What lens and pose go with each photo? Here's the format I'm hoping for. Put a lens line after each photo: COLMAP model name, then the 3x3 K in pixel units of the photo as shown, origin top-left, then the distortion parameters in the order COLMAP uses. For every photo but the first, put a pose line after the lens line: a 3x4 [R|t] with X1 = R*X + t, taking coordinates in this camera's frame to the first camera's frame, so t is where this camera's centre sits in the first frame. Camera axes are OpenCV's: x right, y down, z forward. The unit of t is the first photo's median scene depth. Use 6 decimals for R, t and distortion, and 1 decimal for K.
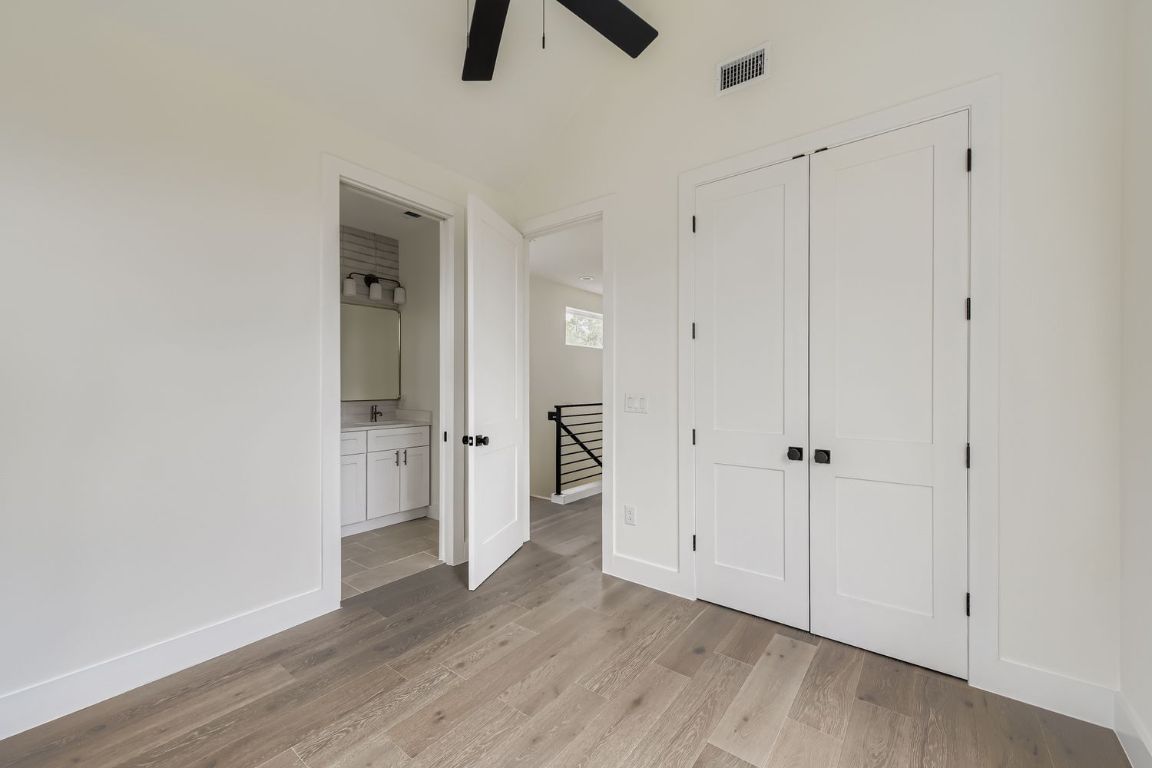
lens RADIAL K [[453.9, 0, 574.2], [0, 453.9, 382.6], [0, 0, 1]] dist [-0.001040, -0.000124]
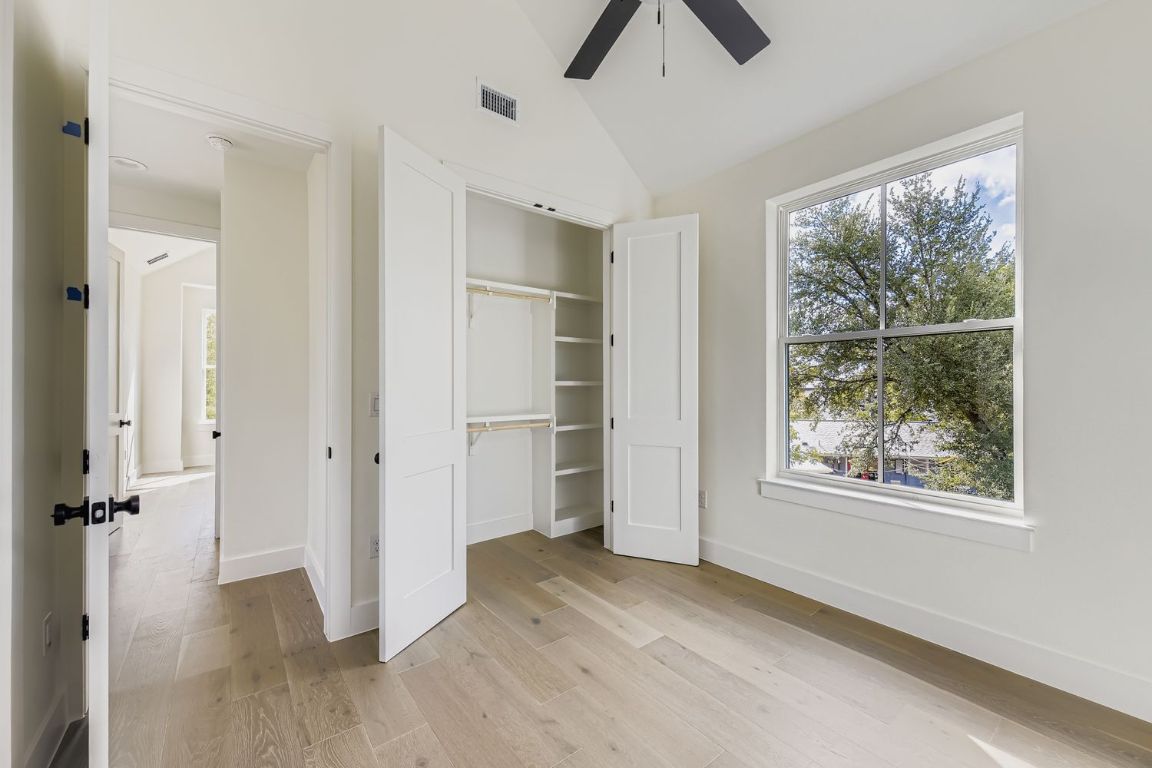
lens RADIAL K [[453.9, 0, 581.1], [0, 453.9, 384.0], [0, 0, 1]] dist [-0.001040, -0.000124]
pose [[0.235223, -0.001899, 0.971940, -0.762463], [-0.005128, 0.999982, 0.003195, -0.000901], [-0.971928, -0.005736, 0.235209, 0.609976]]
